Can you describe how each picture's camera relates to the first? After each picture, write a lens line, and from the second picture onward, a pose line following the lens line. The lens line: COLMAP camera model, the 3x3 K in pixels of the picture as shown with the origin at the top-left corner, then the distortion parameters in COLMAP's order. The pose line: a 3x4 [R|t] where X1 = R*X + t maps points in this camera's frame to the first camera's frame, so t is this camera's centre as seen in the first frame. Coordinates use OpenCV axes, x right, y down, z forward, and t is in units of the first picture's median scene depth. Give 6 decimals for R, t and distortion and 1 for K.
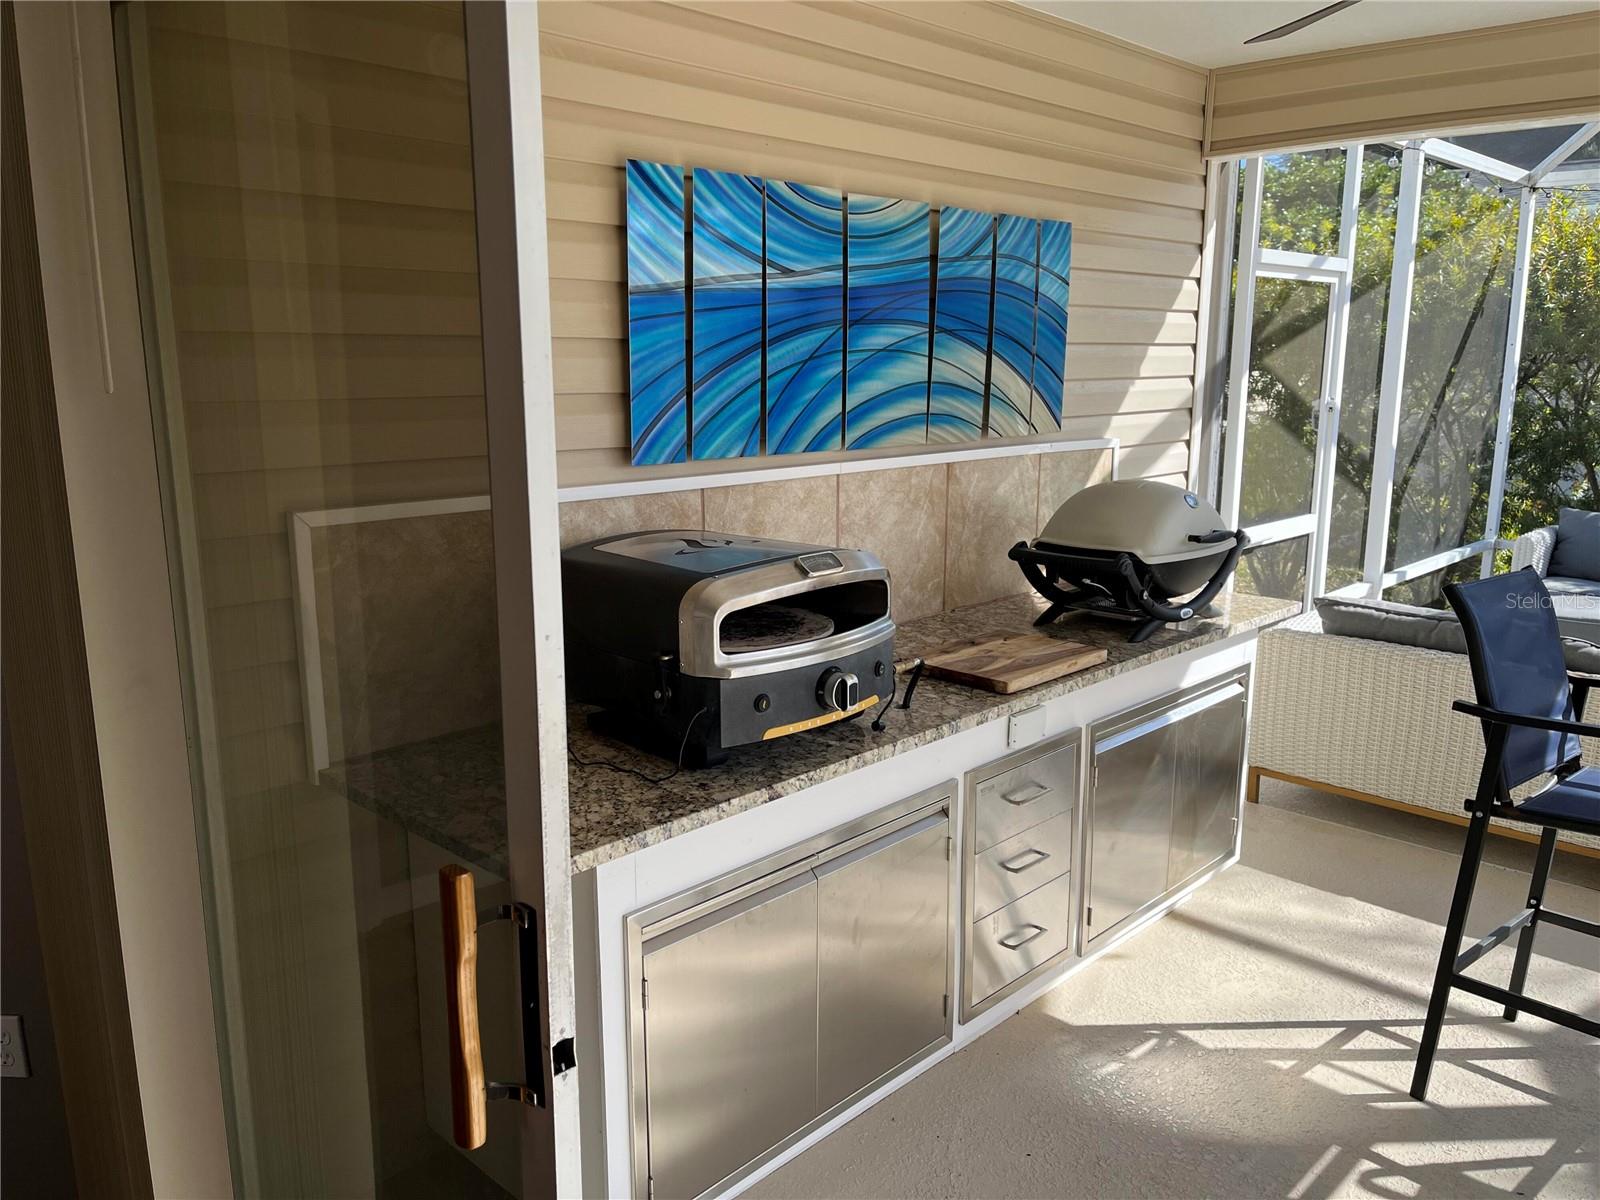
lens RADIAL K [[1213.2, 0, 787.6], [0, 1213.2, 607.3], [0, 0, 1]] dist [0.078021, -0.101752]
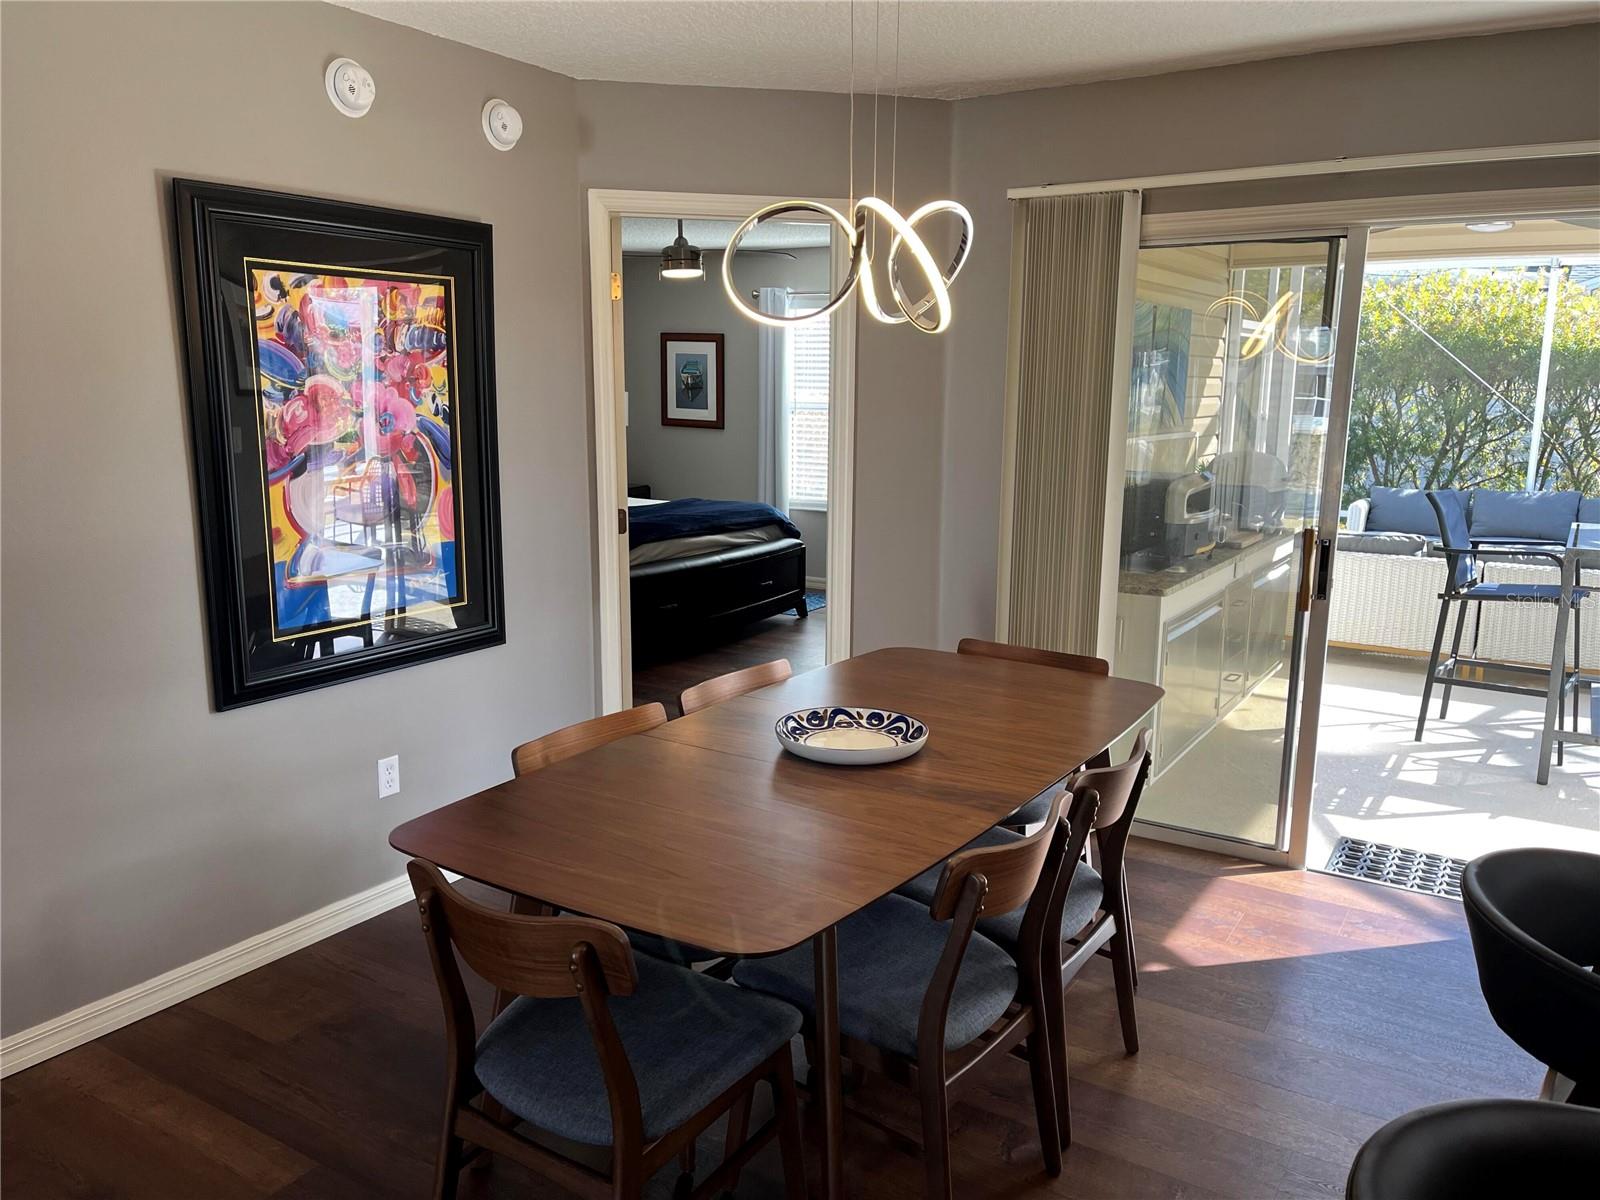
lens RADIAL K [[1213.2, 0, 775.9], [0, 1213.2, 613.2], [0, 0, 1]] dist [0.078021, -0.101752]
pose [[0.981224, -0.027362, 0.190921, -0.845343], [0.029687, 0.999516, -0.009331, 0.150747], [-0.190573, 0.014824, 0.981561, -0.749617]]
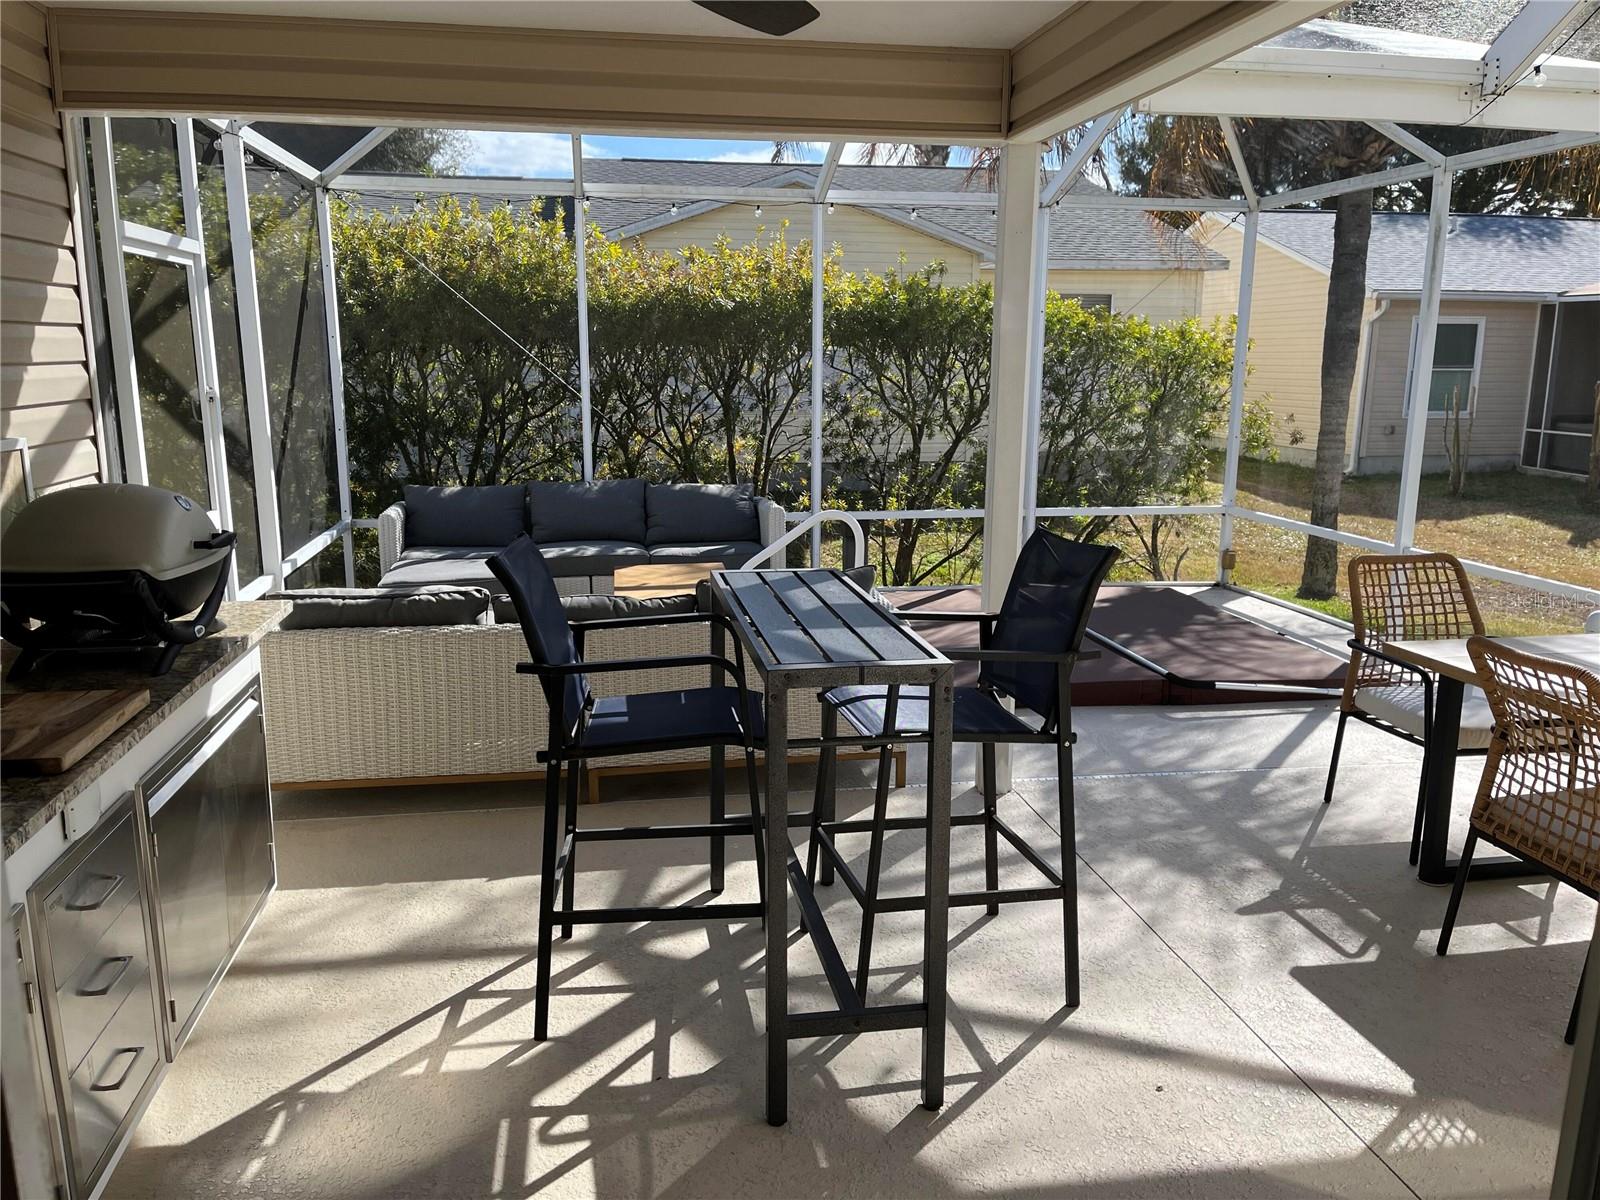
lens RADIAL K [[1213.2, 0, 792.5], [0, 1213.2, 601.6], [0, 0, 1]] dist [0.078021, -0.101752]
pose [[0.589033, -0.157215, 0.792669, -0.123699], [0.156997, 0.984467, 0.078591, -0.019617], [-0.792712, 0.078154, 0.604566, 0.142267]]
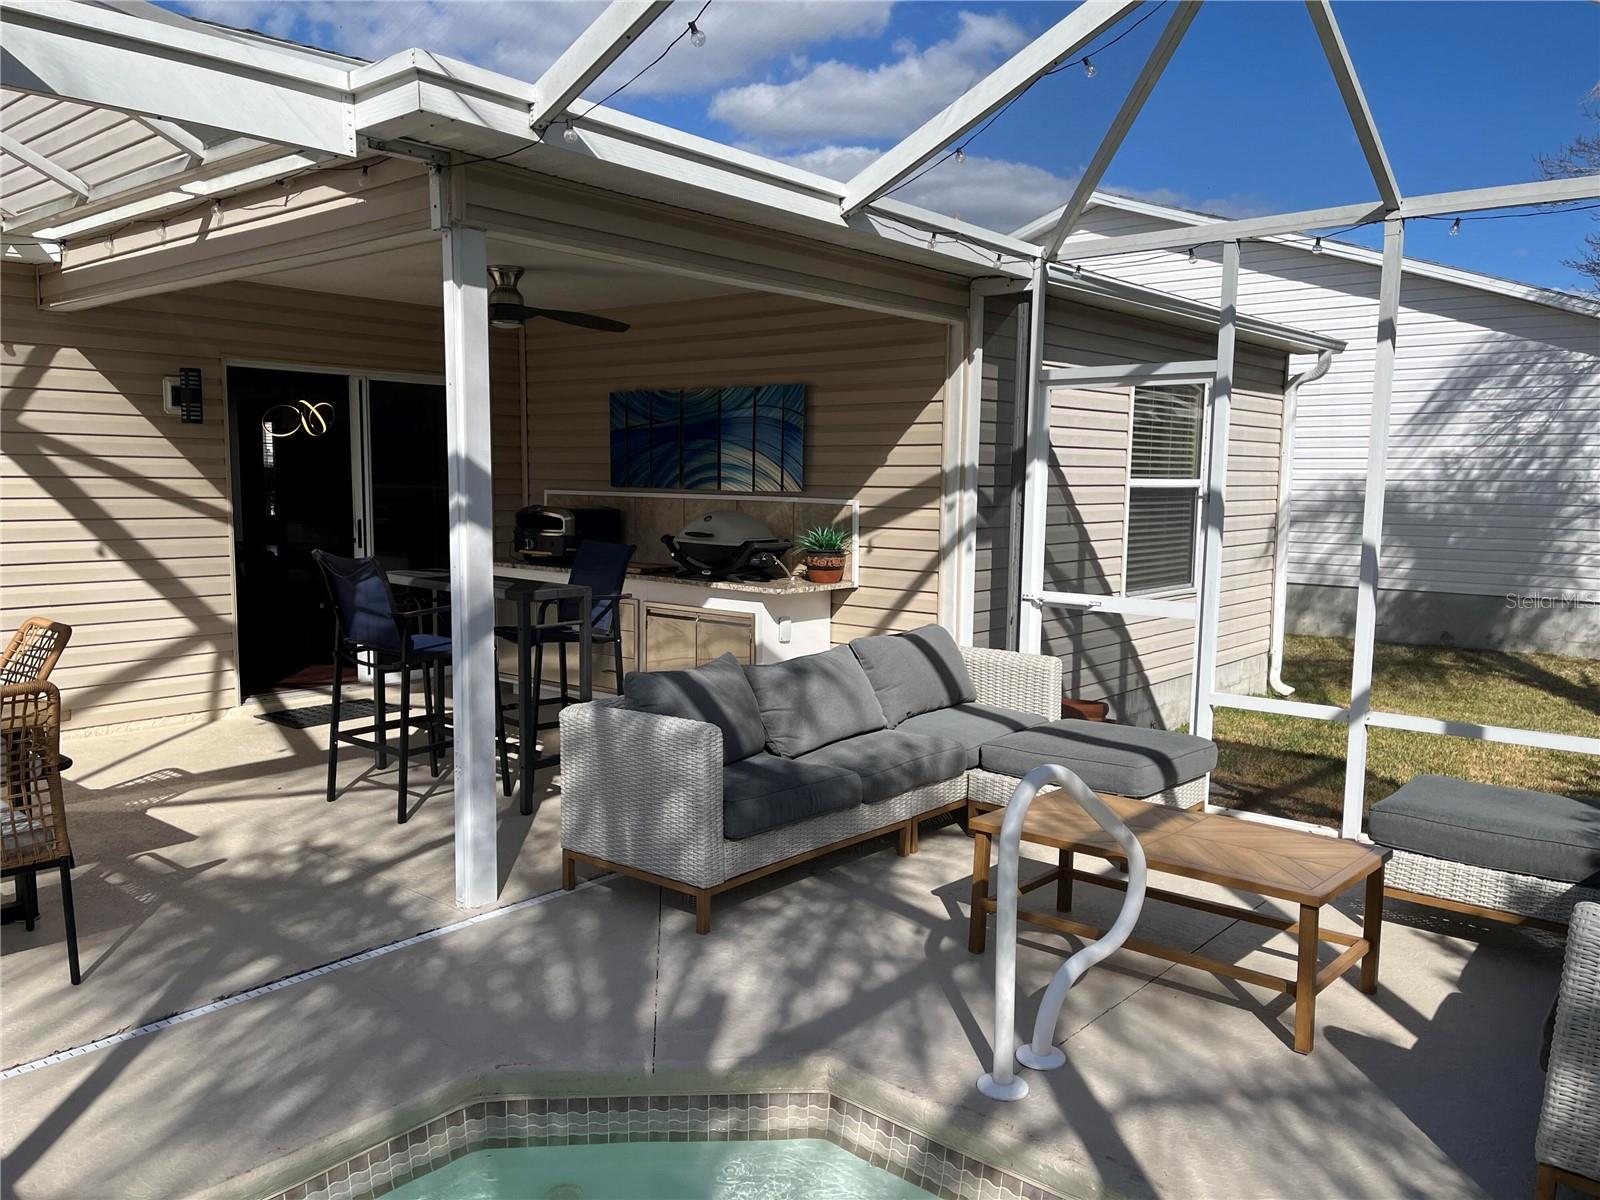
lens RADIAL K [[1213.2, 0, 790.9], [0, 1213.2, 599.6], [0, 0, 1]] dist [0.078021, -0.101752]
pose [[0.066368, 0.107397, -0.991999, 2.397862], [-0.210762, 0.973267, 0.091268, -0.171017], [0.975282, 0.203019, 0.087229, 0.977840]]
